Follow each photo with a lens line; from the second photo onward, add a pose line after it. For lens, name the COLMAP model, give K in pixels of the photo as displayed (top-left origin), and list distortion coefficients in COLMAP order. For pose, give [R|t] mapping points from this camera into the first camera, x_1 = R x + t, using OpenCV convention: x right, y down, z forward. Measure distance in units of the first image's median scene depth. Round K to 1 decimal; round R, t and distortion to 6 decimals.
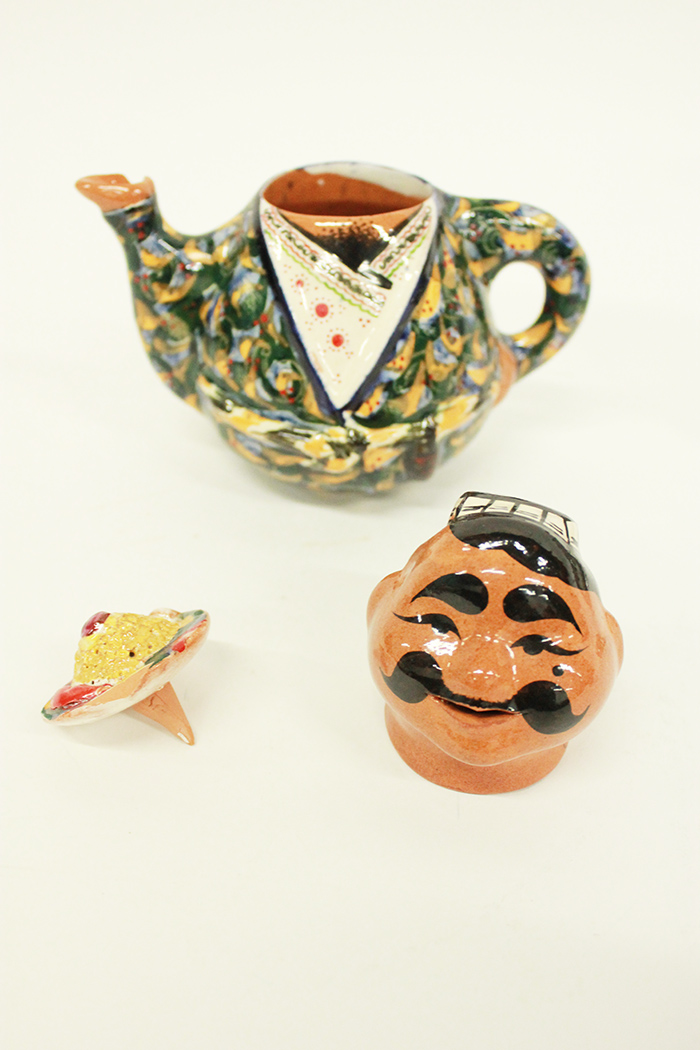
lens RADIAL K [[1089.8, 0, 350.0], [0, 1089.8, 525.0], [0, 0, 1]] dist [-0.112557, -0.000227]
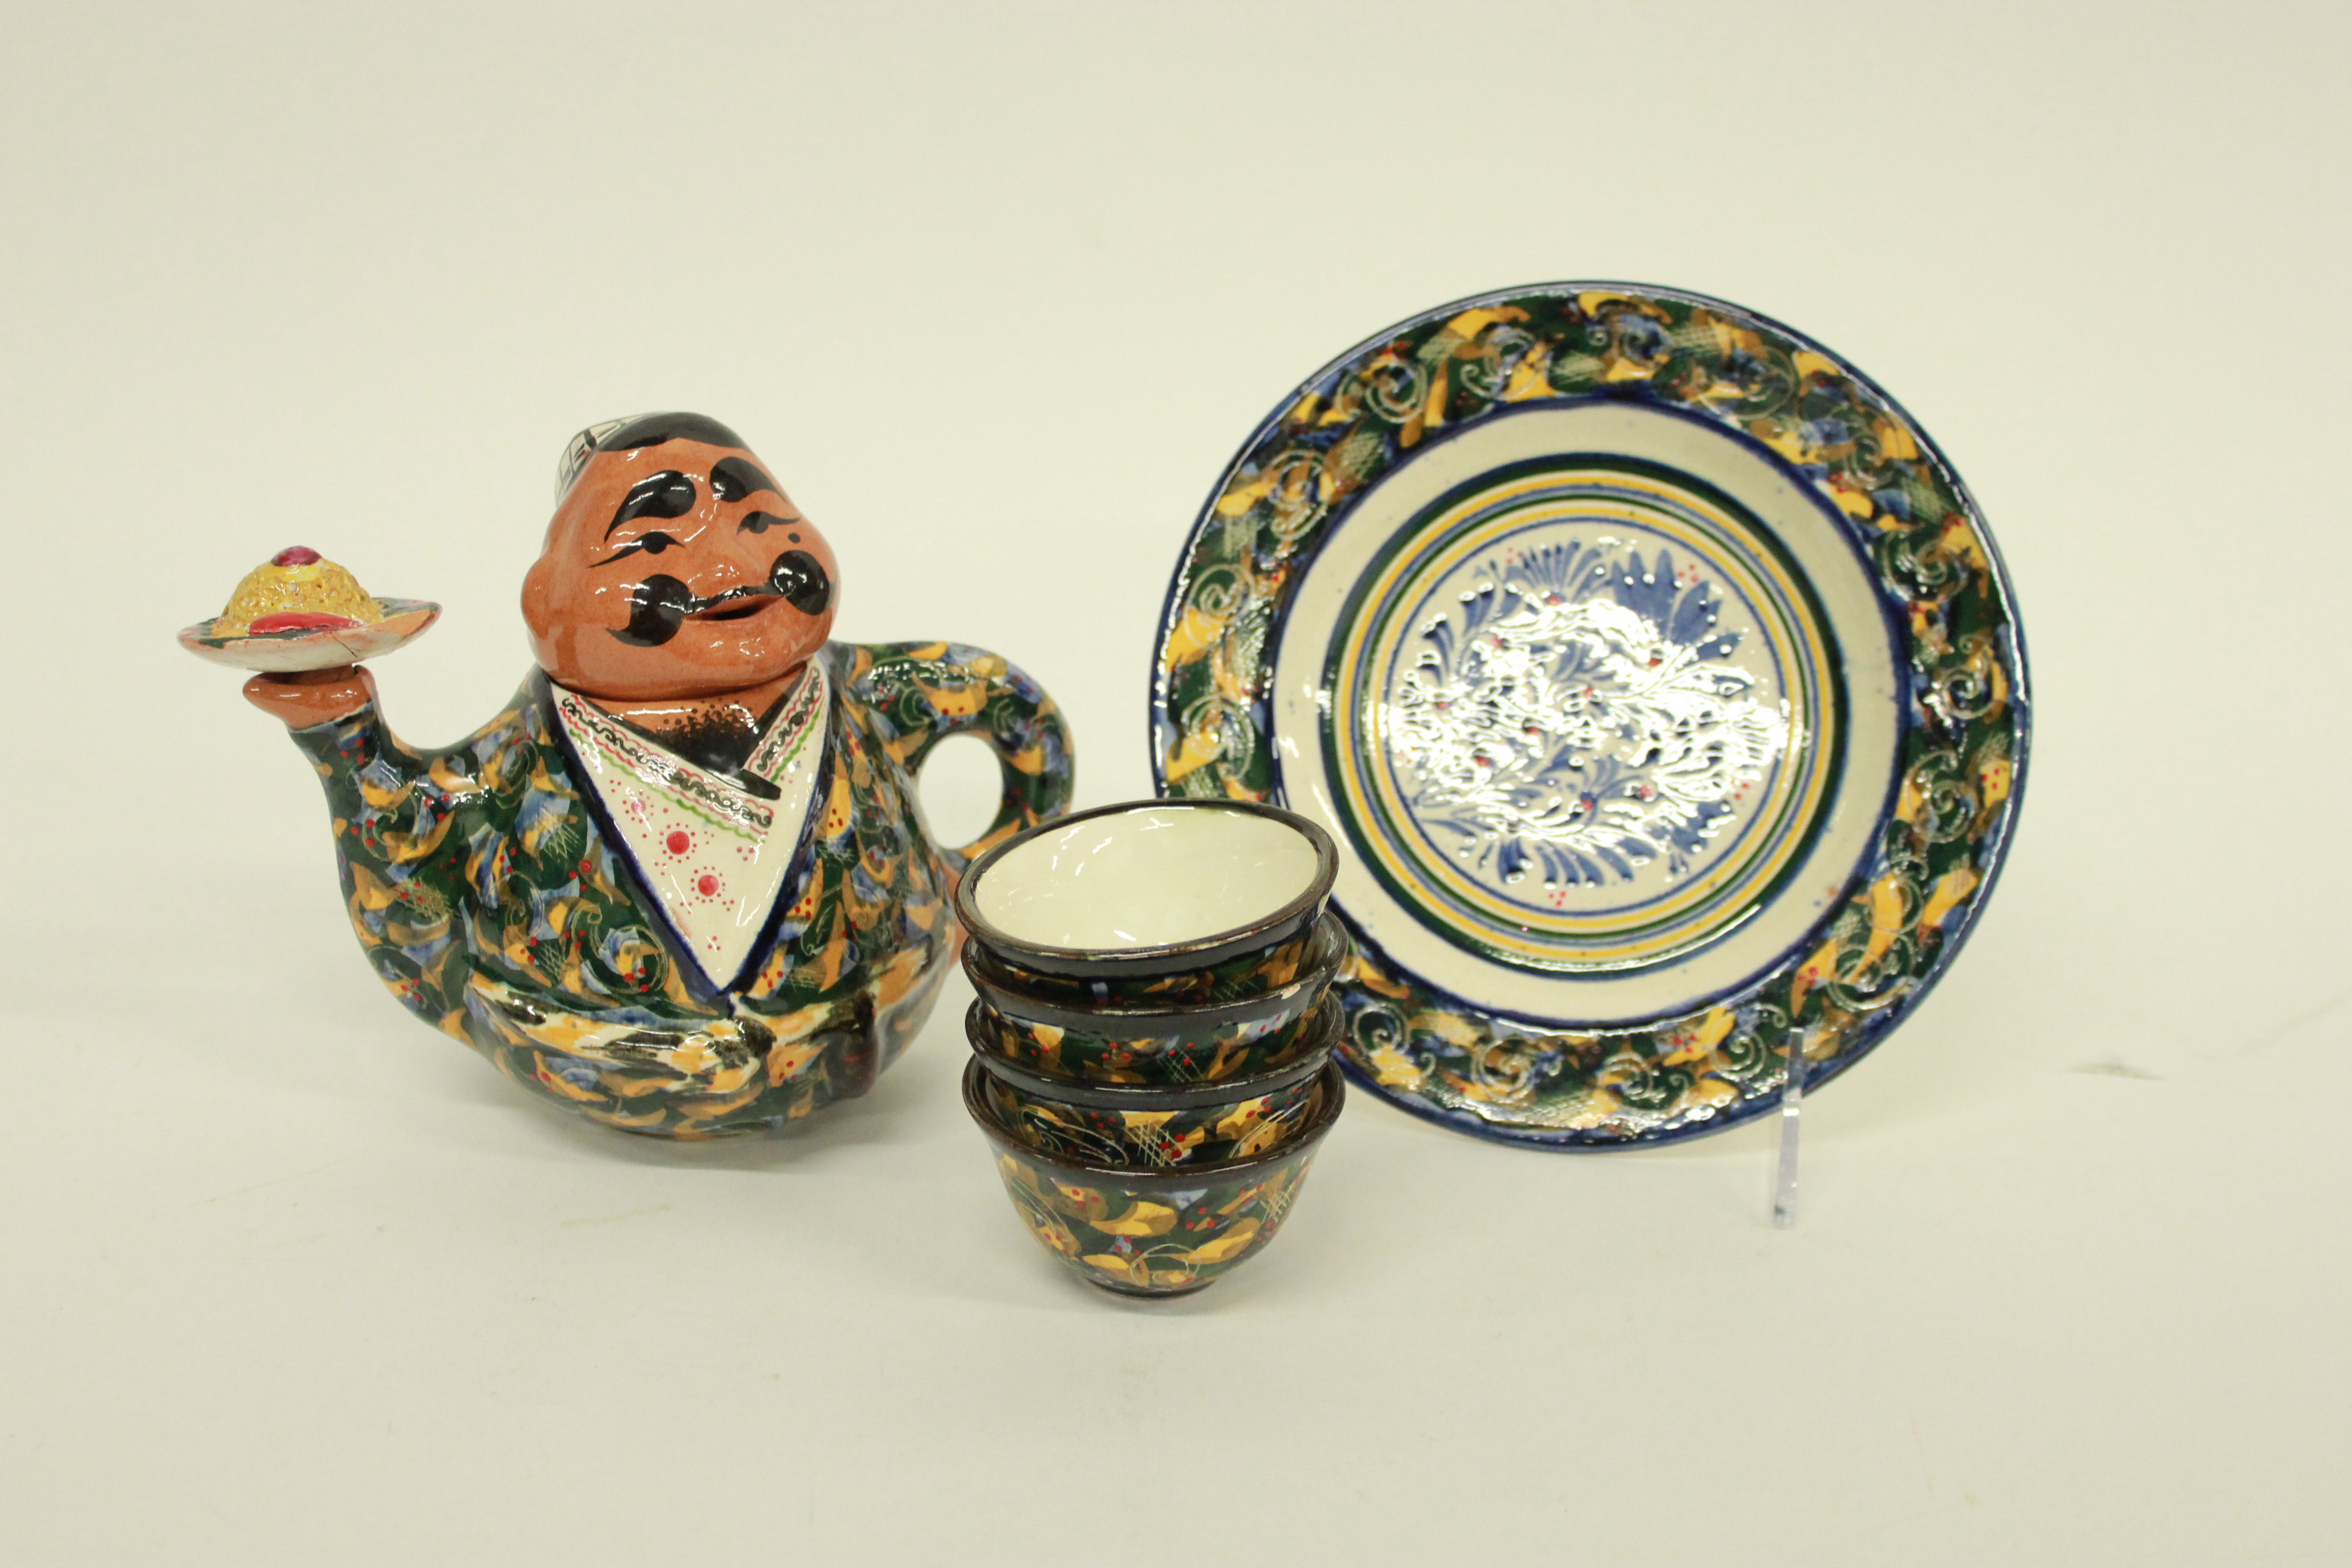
lens RADIAL K [[3385.8, 0, 1176.0], [0, 3385.8, 784.0], [0, 0, 1]] dist [-0.020536, -0.008075]
pose [[0.962030, -0.114491, 0.247769, -0.227962], [0.165264, 0.966791, -0.194941, 0.204421], [-0.217222, 0.228487, 0.949004, -0.958313]]
